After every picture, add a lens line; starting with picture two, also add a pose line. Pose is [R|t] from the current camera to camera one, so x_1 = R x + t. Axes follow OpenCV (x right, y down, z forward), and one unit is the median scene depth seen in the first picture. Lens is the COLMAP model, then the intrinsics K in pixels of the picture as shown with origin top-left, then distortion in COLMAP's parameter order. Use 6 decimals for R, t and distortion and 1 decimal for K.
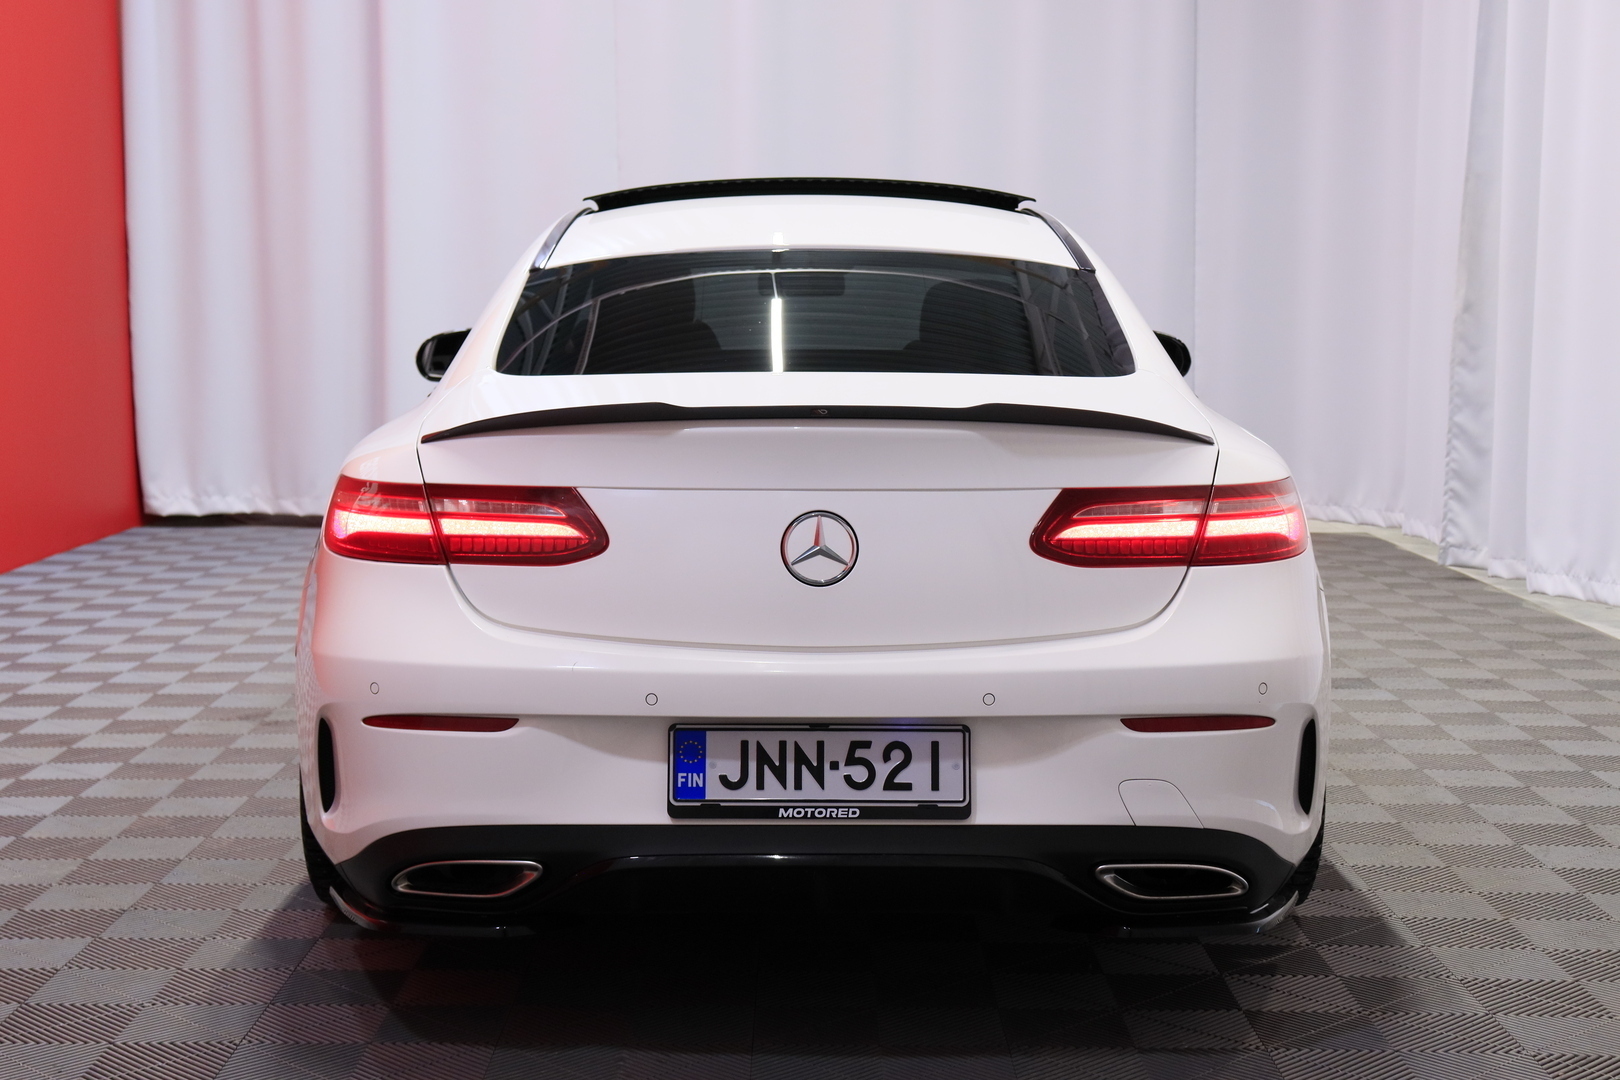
lens RADIAL K [[2498.1, 0, 810.0], [0, 2498.1, 540.0], [0, 0, 1]] dist [-0.018494, 0.006706]
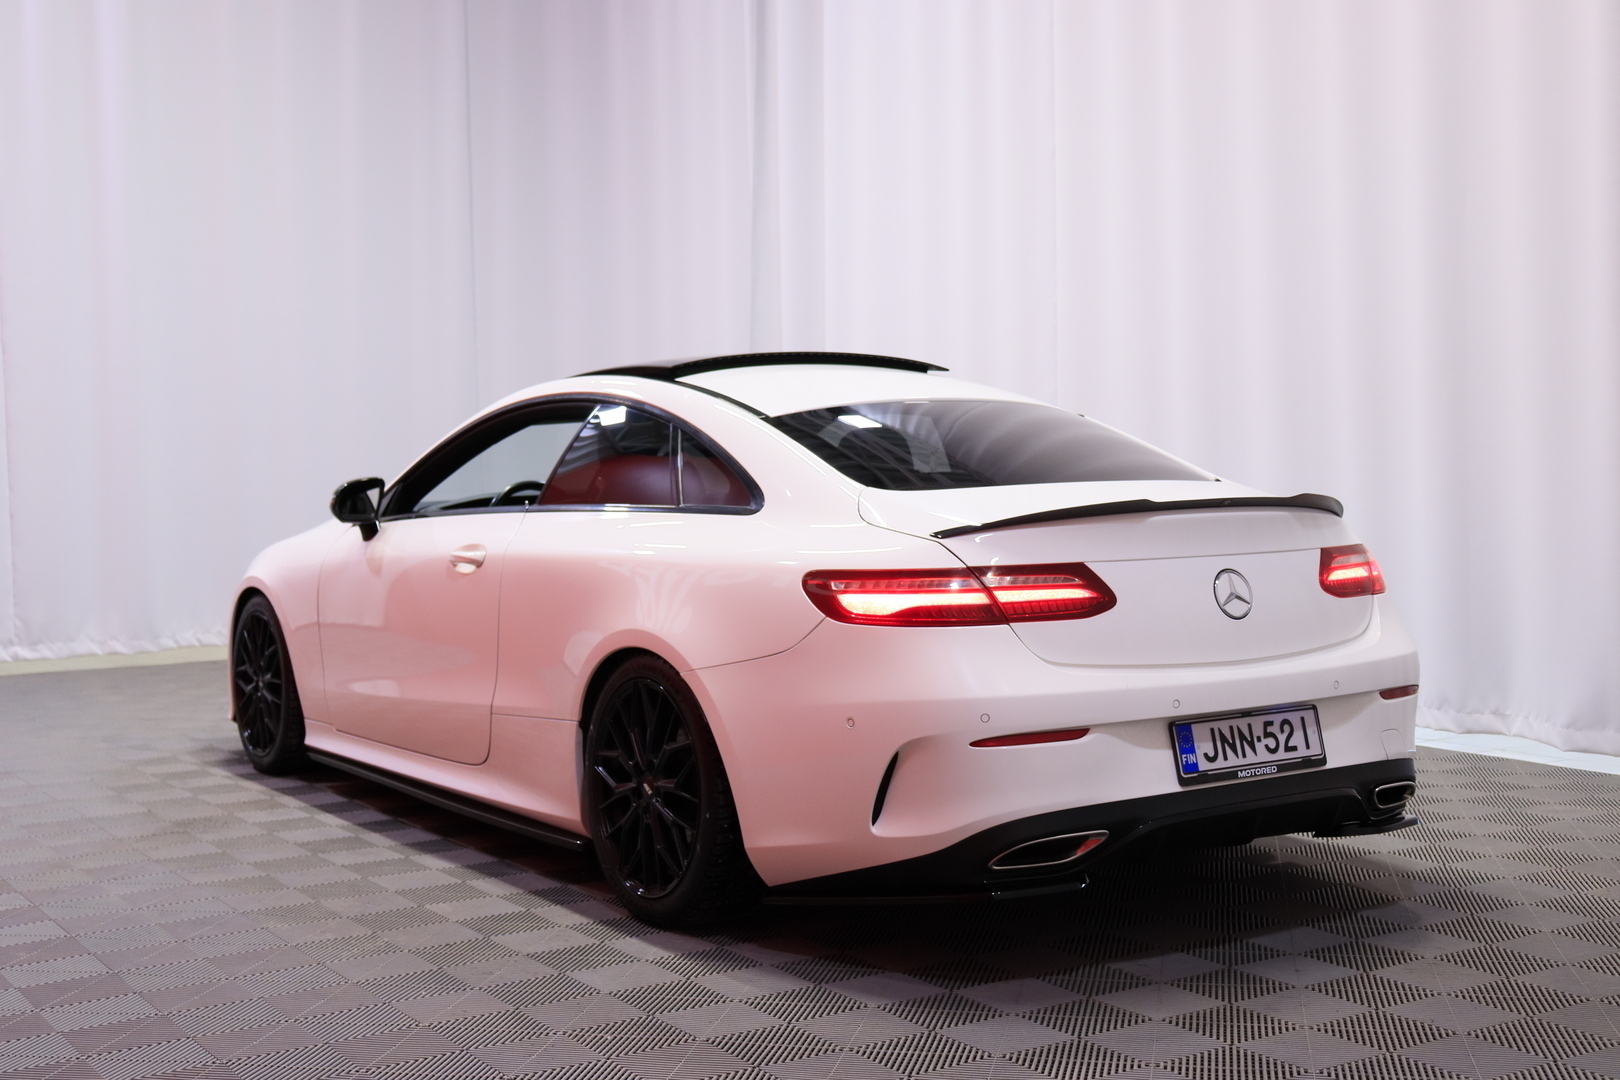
lens RADIAL K [[2017.2, 0, 810.0], [0, 2017.2, 540.0], [0, 0, 1]] dist [-0.006103, 0.004442]
pose [[0.822360, -0.040219, 0.567544, -0.883405], [0.076075, 0.996314, -0.039627, -0.000348], [-0.563858, 0.075764, 0.822389, 0.155801]]
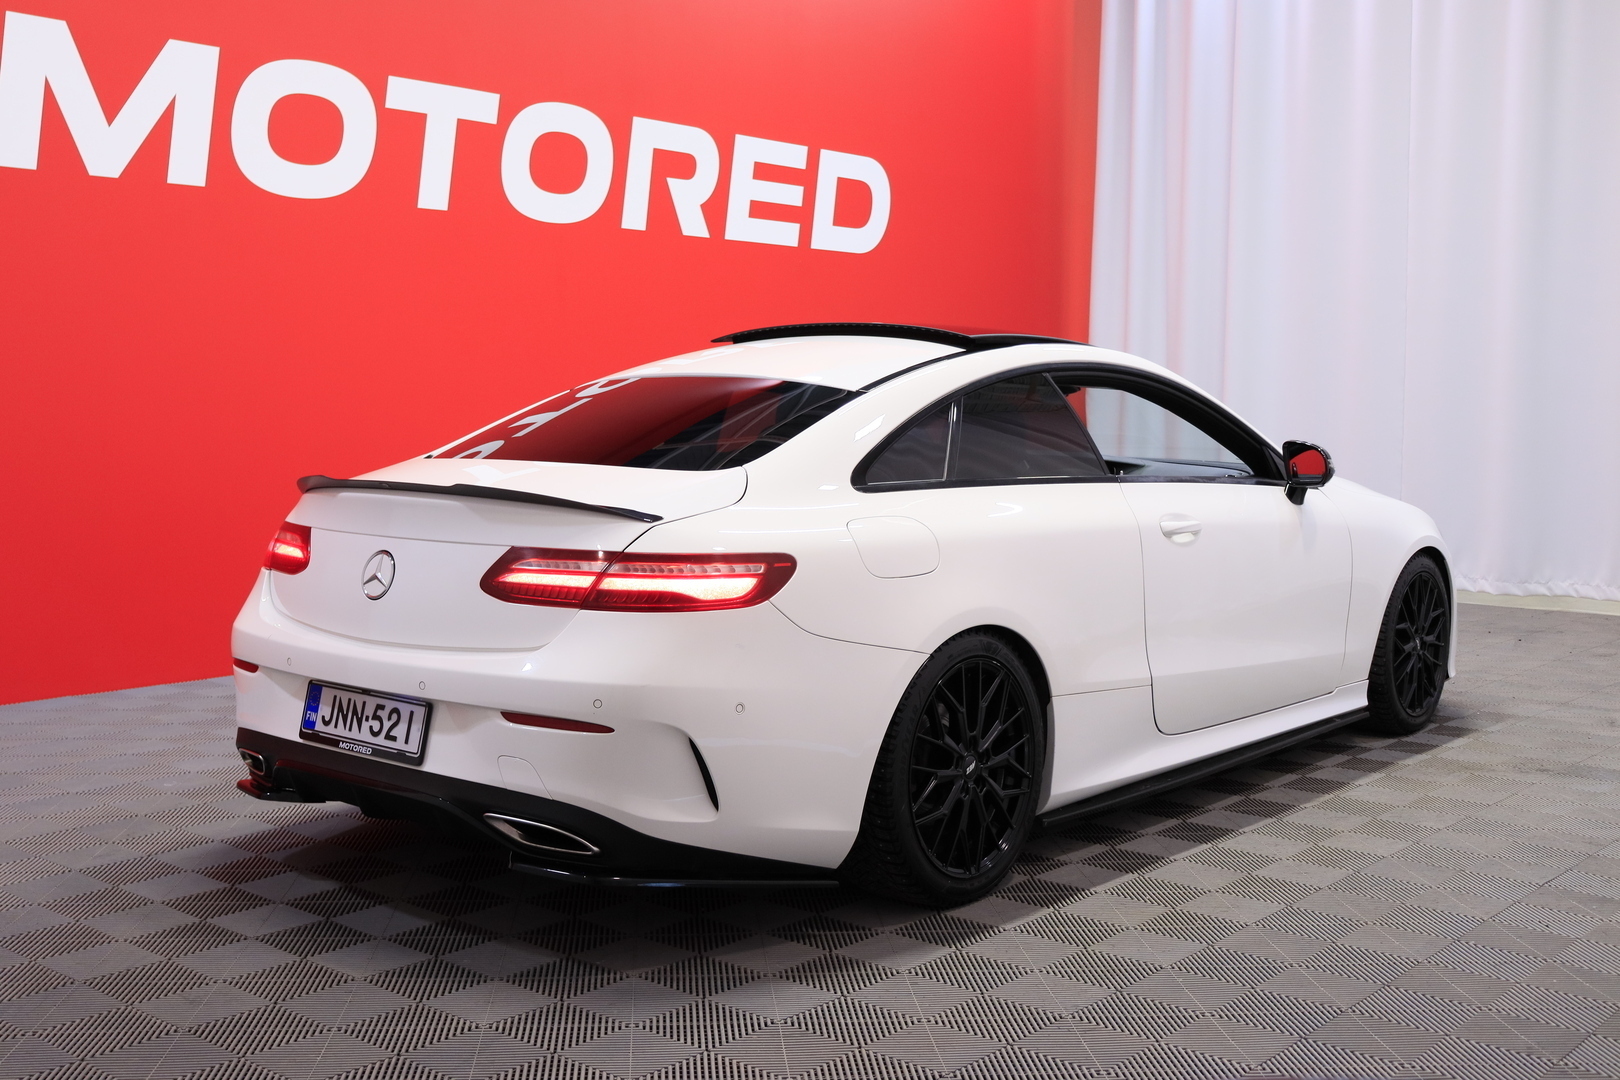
lens RADIAL K [[1892.1, 0, 810.0], [0, 1892.1, 540.0], [0, 0, 1]] dist [-0.209318, 0.001064]
pose [[0.775633, 0.059796, -0.628345, 0.918349], [-0.076802, 0.997046, 0.000078, -0.037905], [0.626494, 0.048198, 0.777934, 0.284483]]
